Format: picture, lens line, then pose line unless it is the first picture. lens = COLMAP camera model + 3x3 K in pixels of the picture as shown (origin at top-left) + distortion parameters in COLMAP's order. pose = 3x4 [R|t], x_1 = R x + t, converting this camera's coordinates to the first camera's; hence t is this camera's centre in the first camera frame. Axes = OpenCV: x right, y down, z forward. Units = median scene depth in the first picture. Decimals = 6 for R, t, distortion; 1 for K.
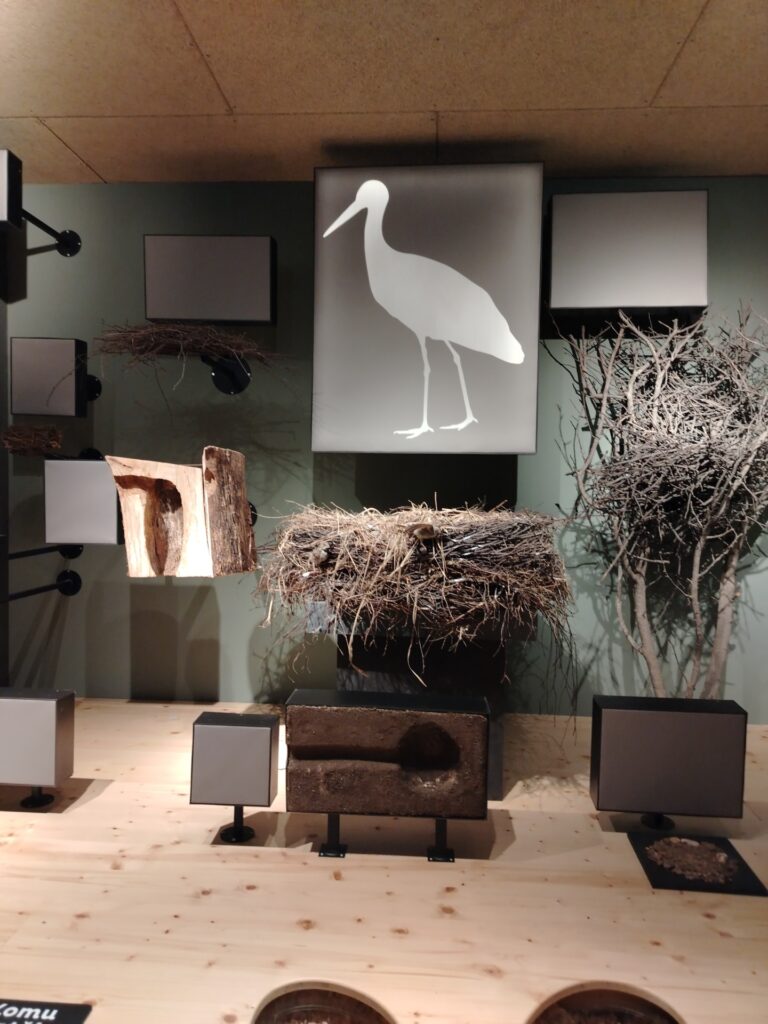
lens RADIAL K [[723.7, 0, 383.8], [0, 723.7, 516.1], [0, 0, 1]] dist [0.034623, -0.013715]
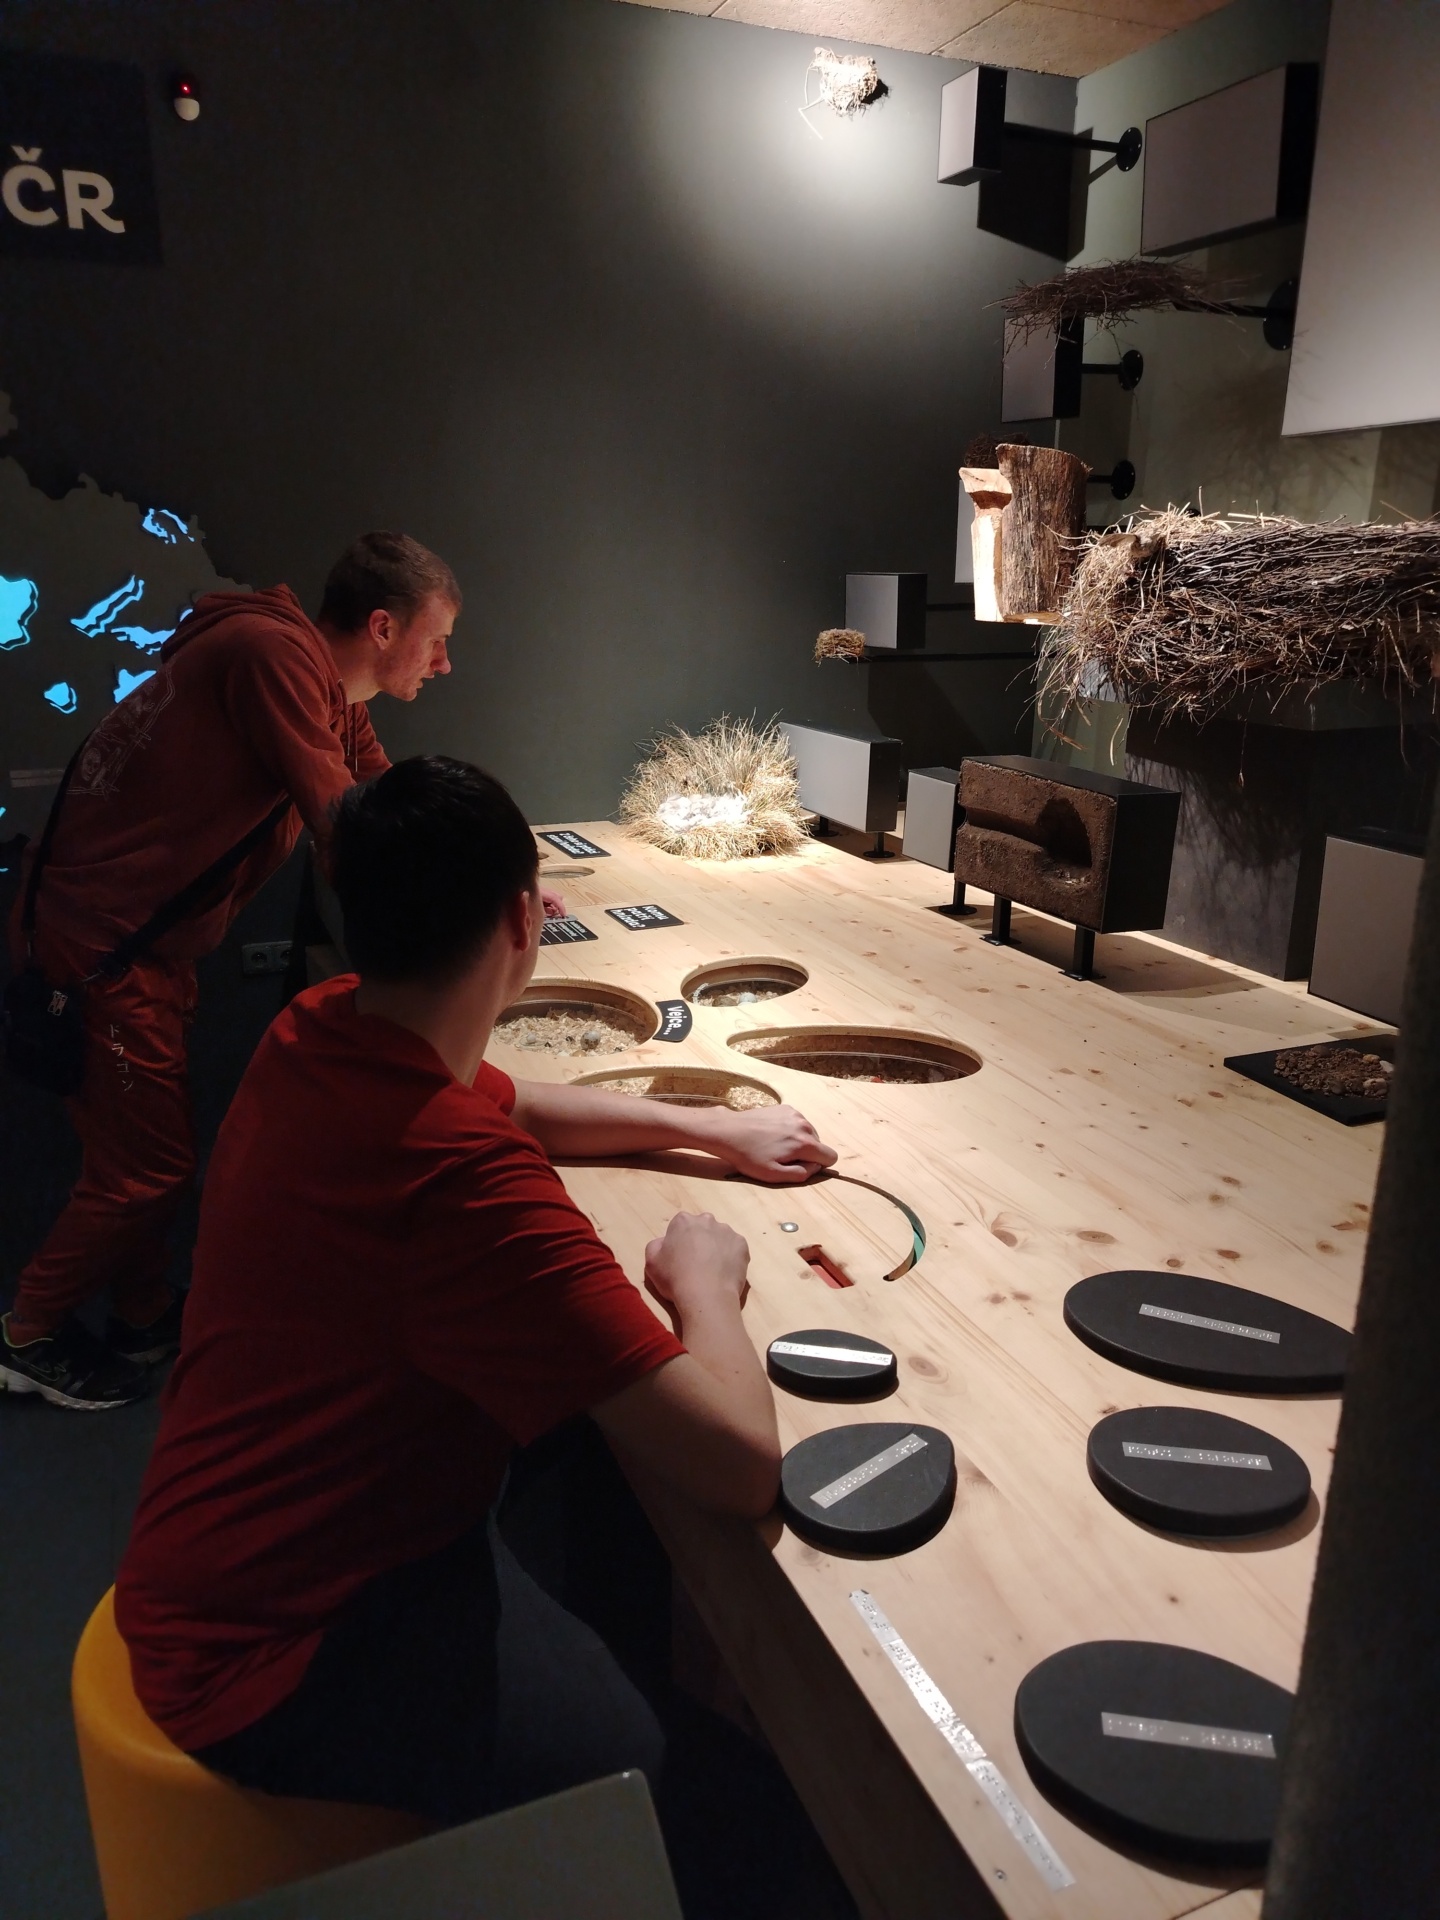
lens RADIAL K [[1356.9, 0, 719.2], [0, 1356.9, 960.2], [0, 0, 1]] dist [0.034623, -0.013715]
pose [[0.450380, 0.239648, -0.860074, 1.107586], [-0.031392, 0.966959, 0.252992, 0.087002], [0.892285, -0.086943, 0.443022, 0.003996]]
